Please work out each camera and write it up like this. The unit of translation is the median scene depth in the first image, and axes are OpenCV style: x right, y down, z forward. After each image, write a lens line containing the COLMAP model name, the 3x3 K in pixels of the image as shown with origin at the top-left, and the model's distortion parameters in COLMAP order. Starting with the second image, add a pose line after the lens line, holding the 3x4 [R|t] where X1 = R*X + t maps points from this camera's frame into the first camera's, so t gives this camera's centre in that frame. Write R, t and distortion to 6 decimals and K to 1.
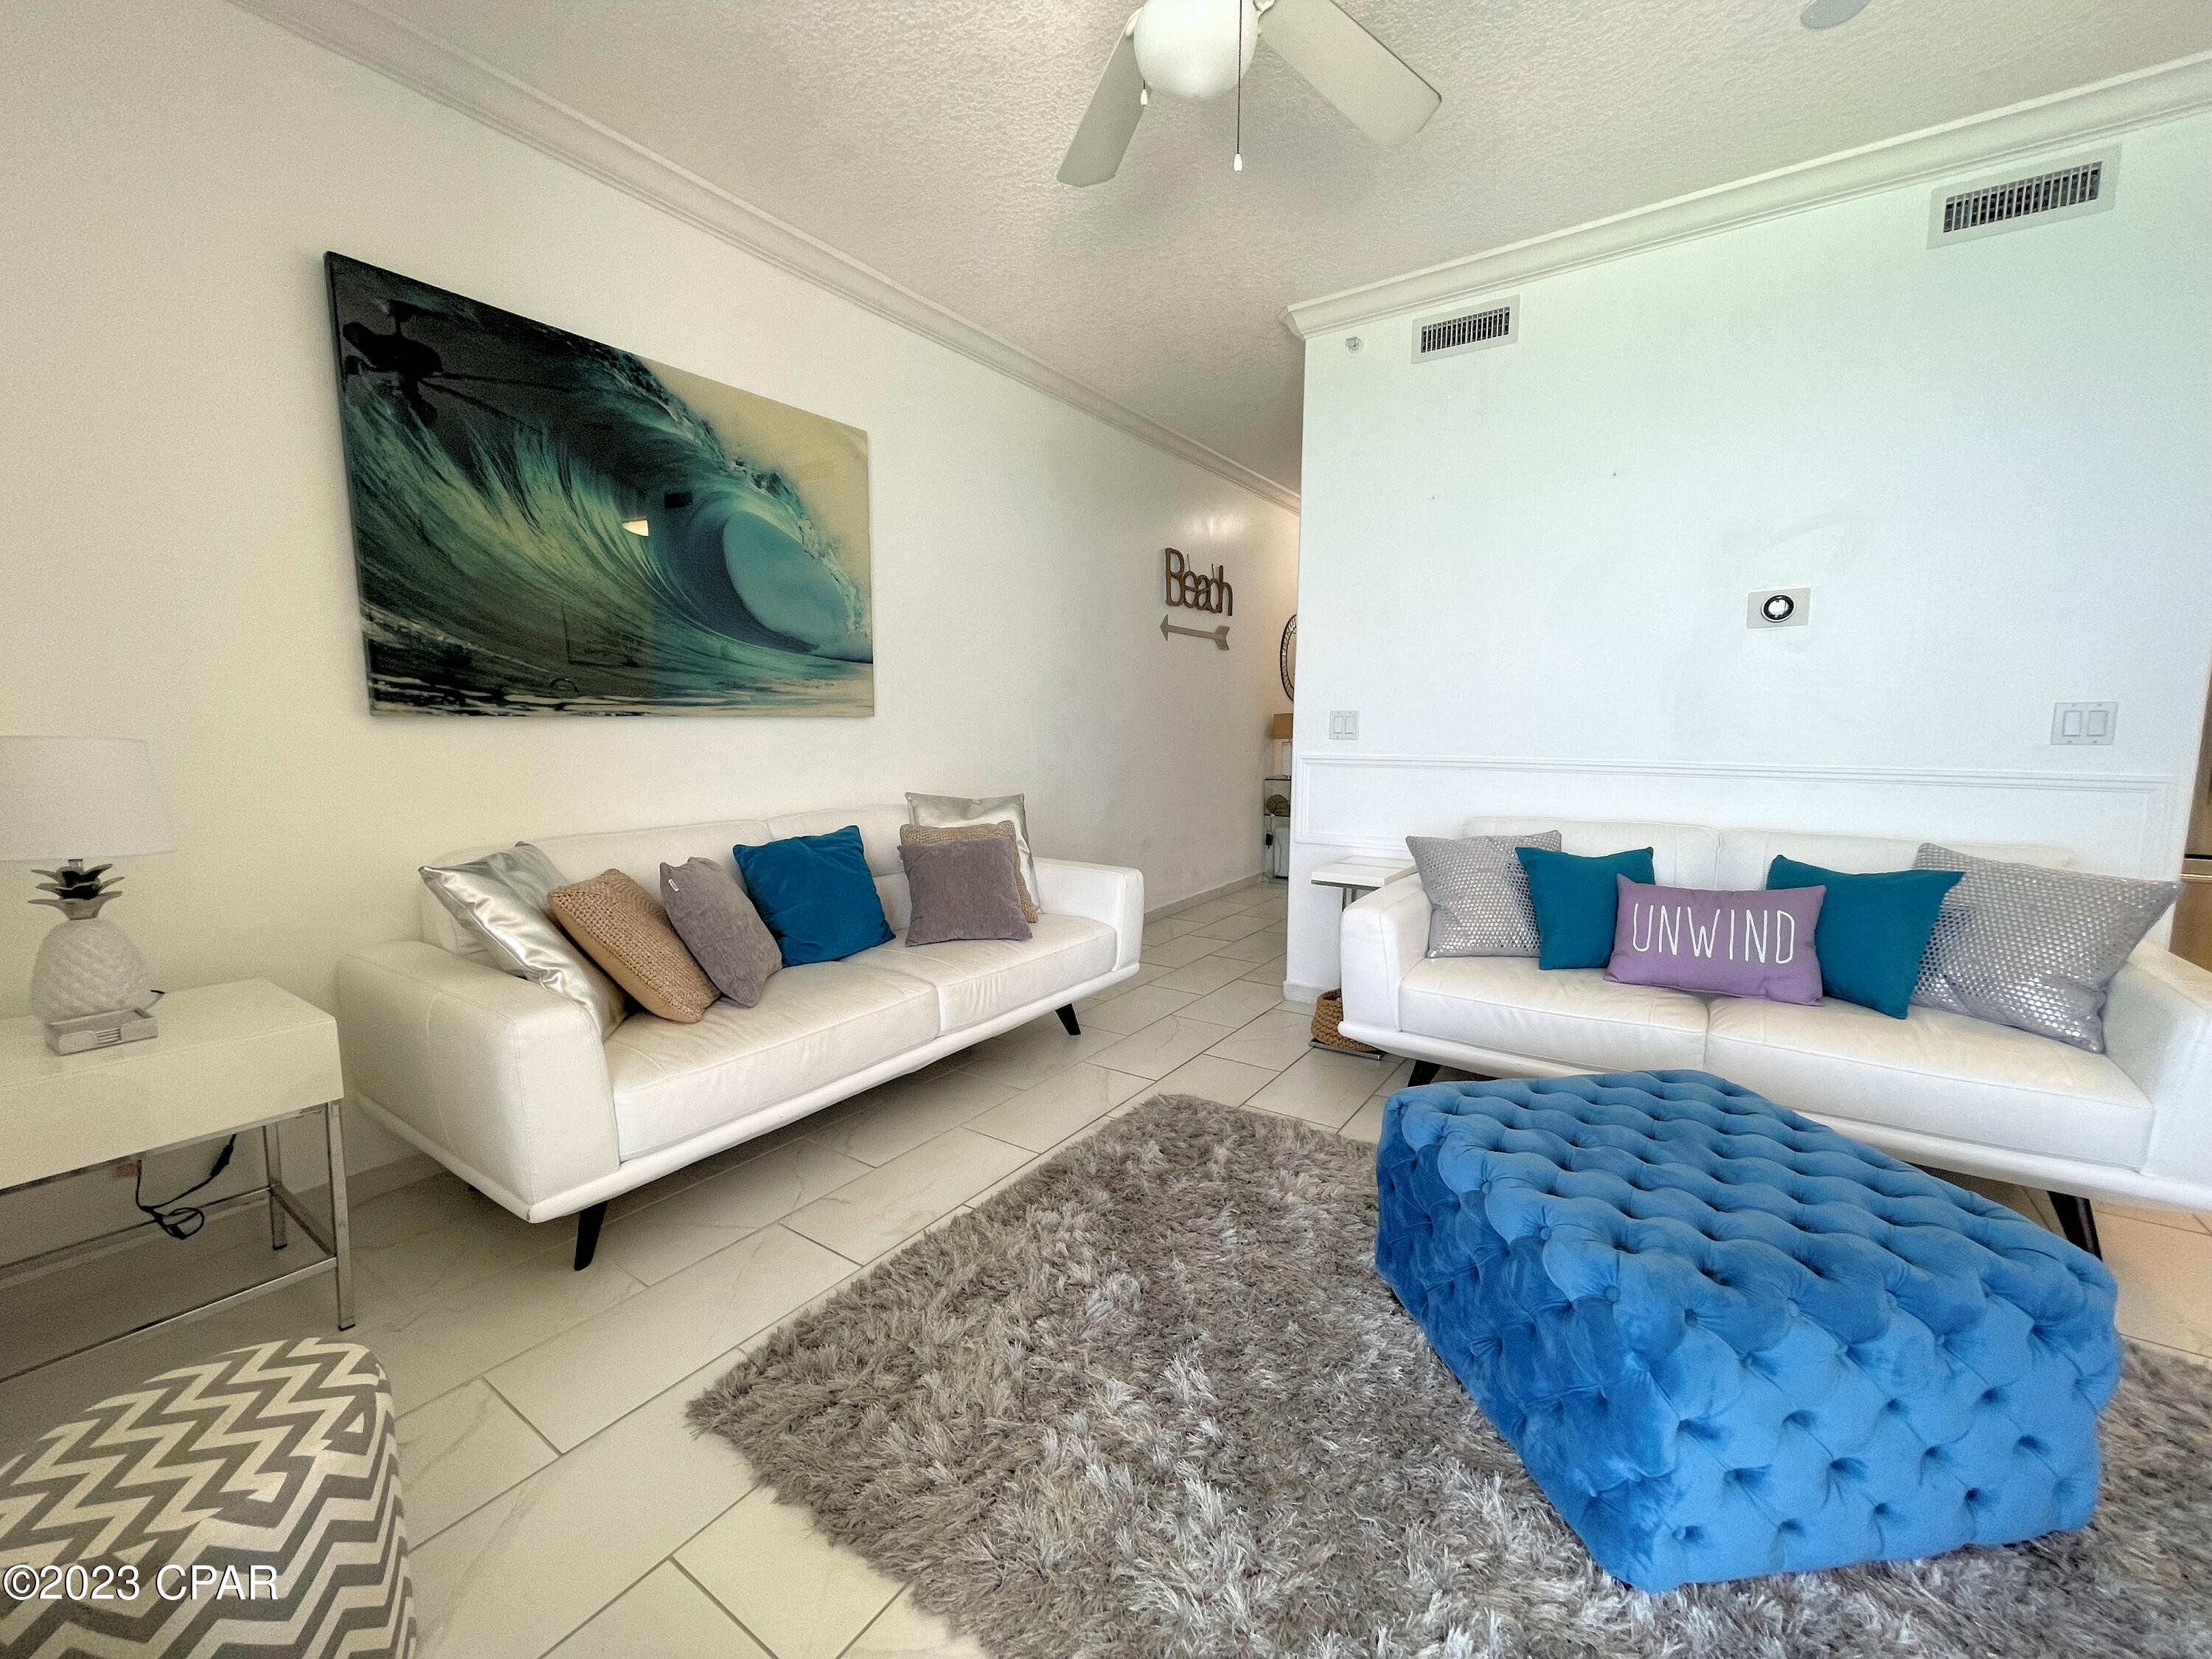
lens RADIAL K [[881.2, 0, 1100.6], [0, 881.2, 828.9], [0, 0, 1]] dist [-0.005655, -0.000300]
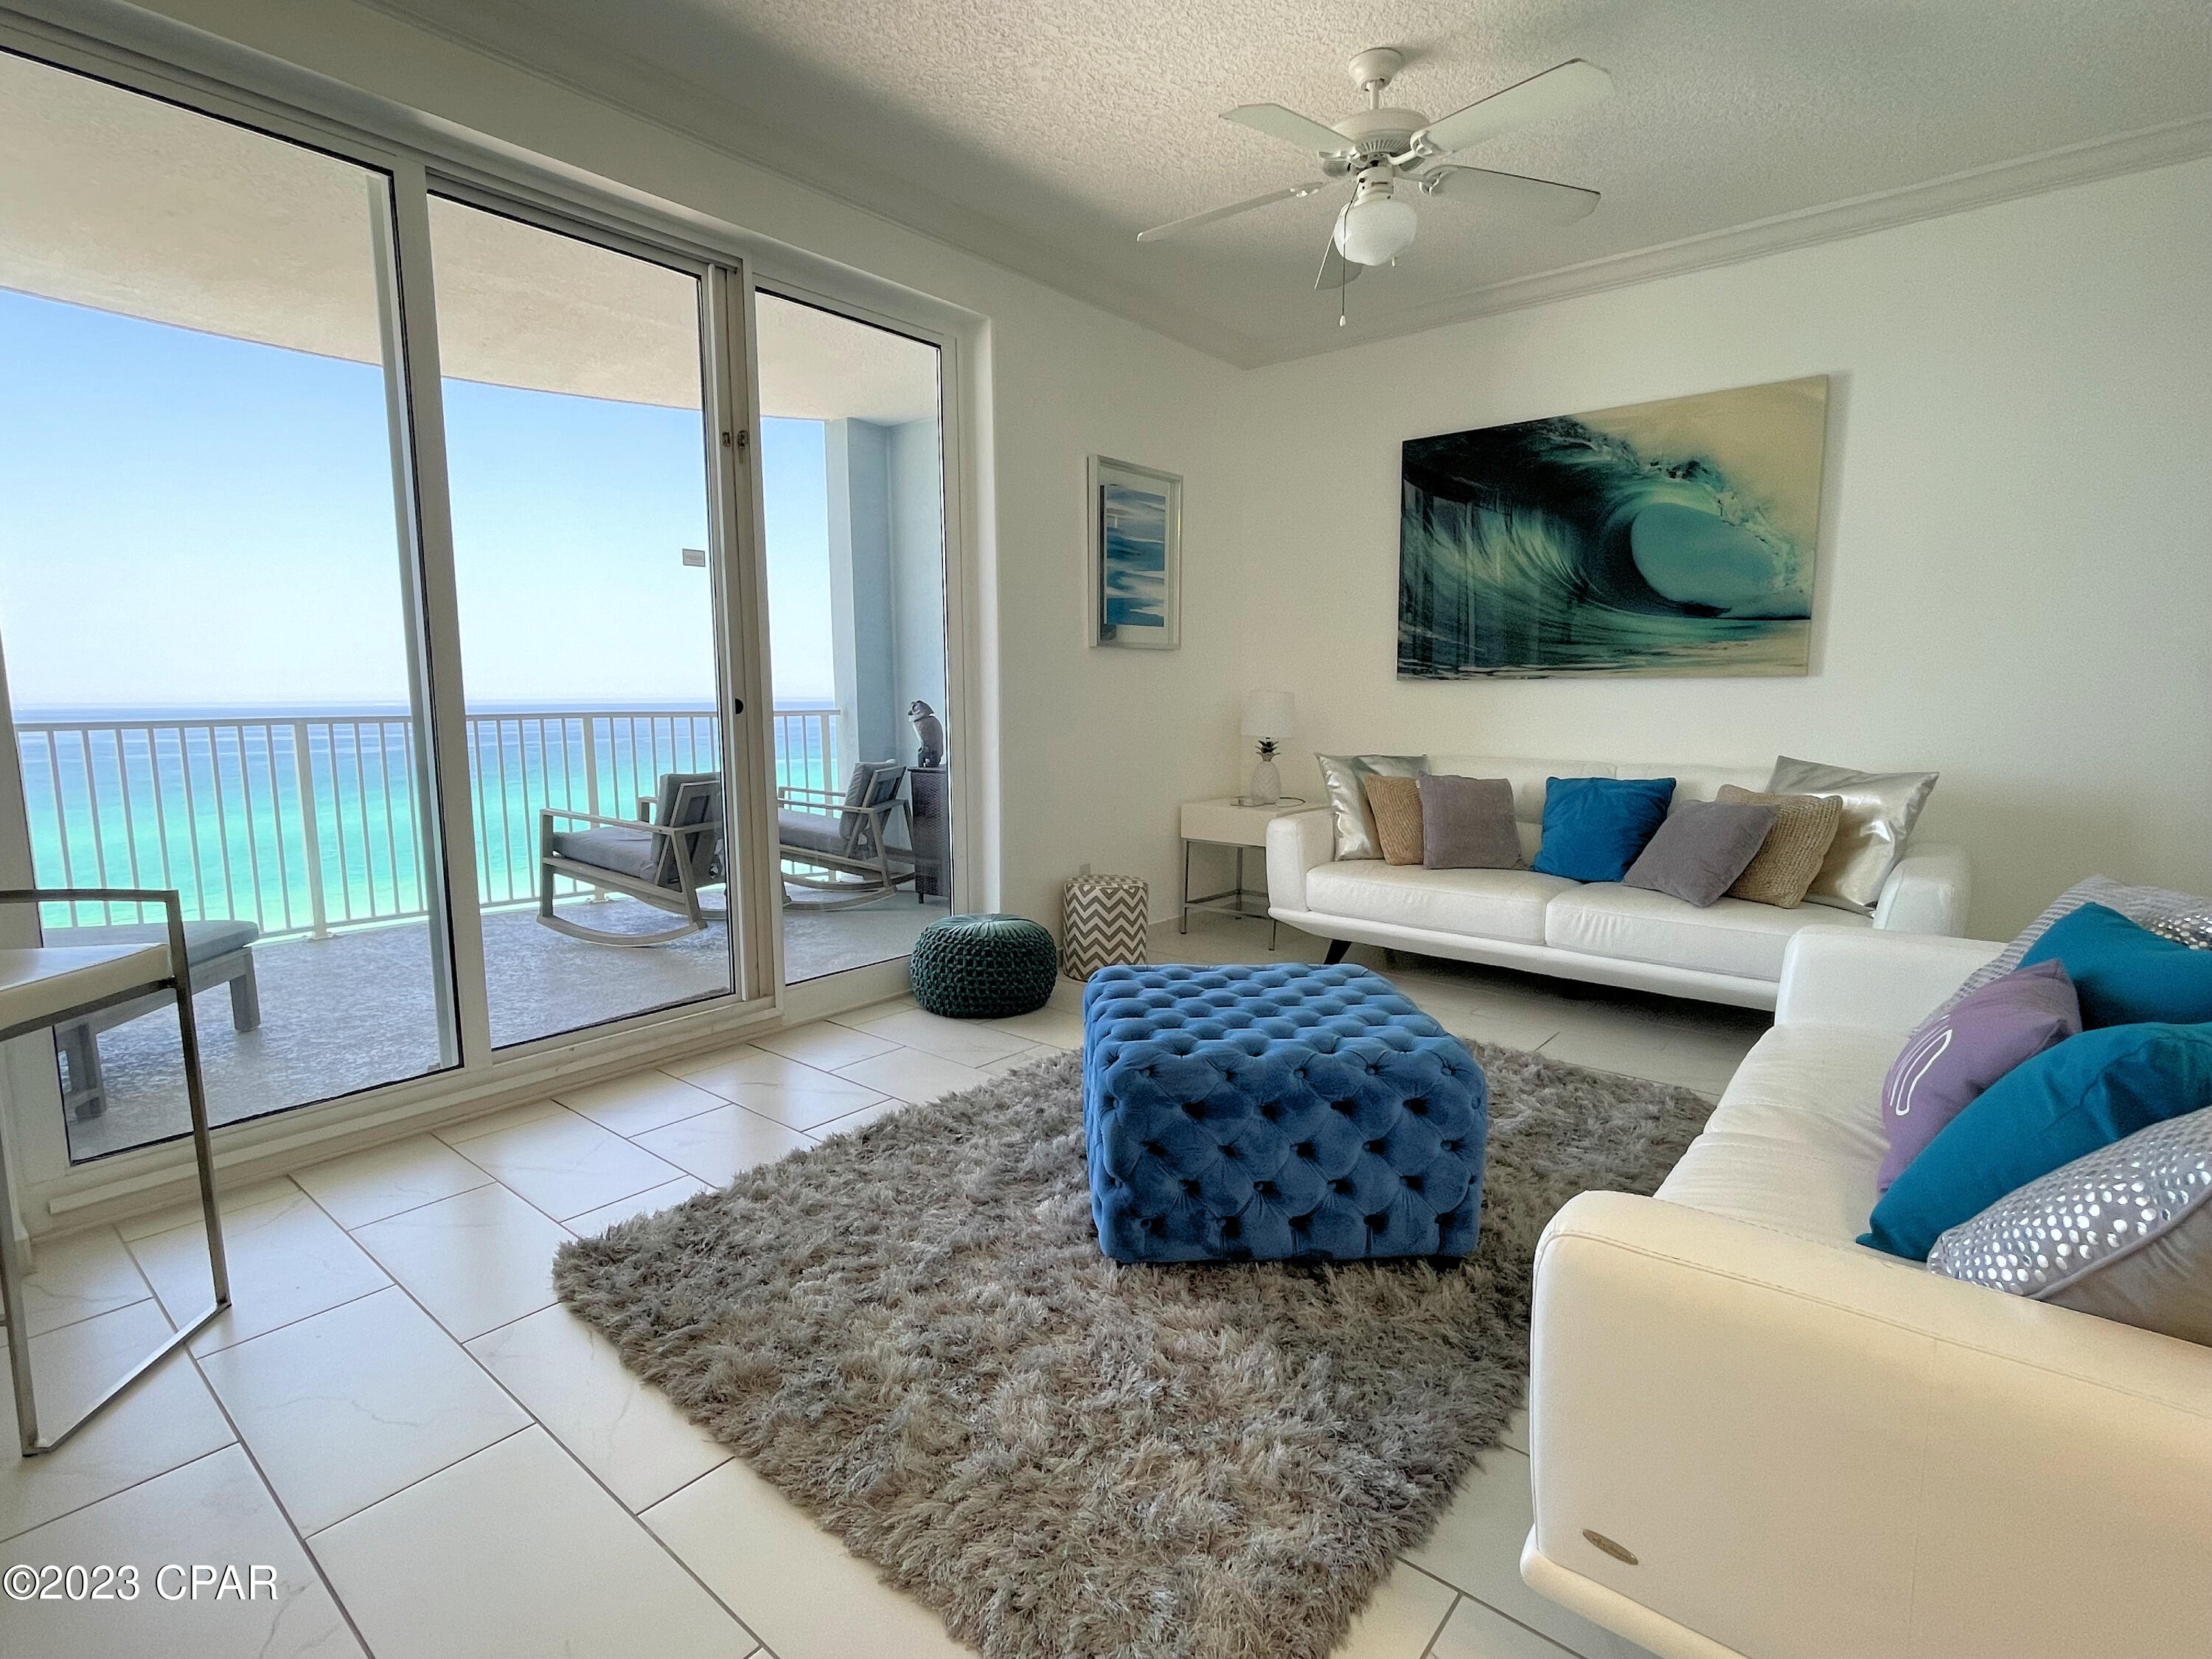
lens RADIAL K [[1079.3, 0, 1098.6], [0, 1079.3, 821.9], [0, 0, 1]] dist [-0.003317, -0.000249]
pose [[-0.068694, 0.137325, -0.988141, 1.173694], [-0.105197, 0.983962, 0.144058, -0.073085], [0.992076, 0.113845, -0.053146, 0.399566]]
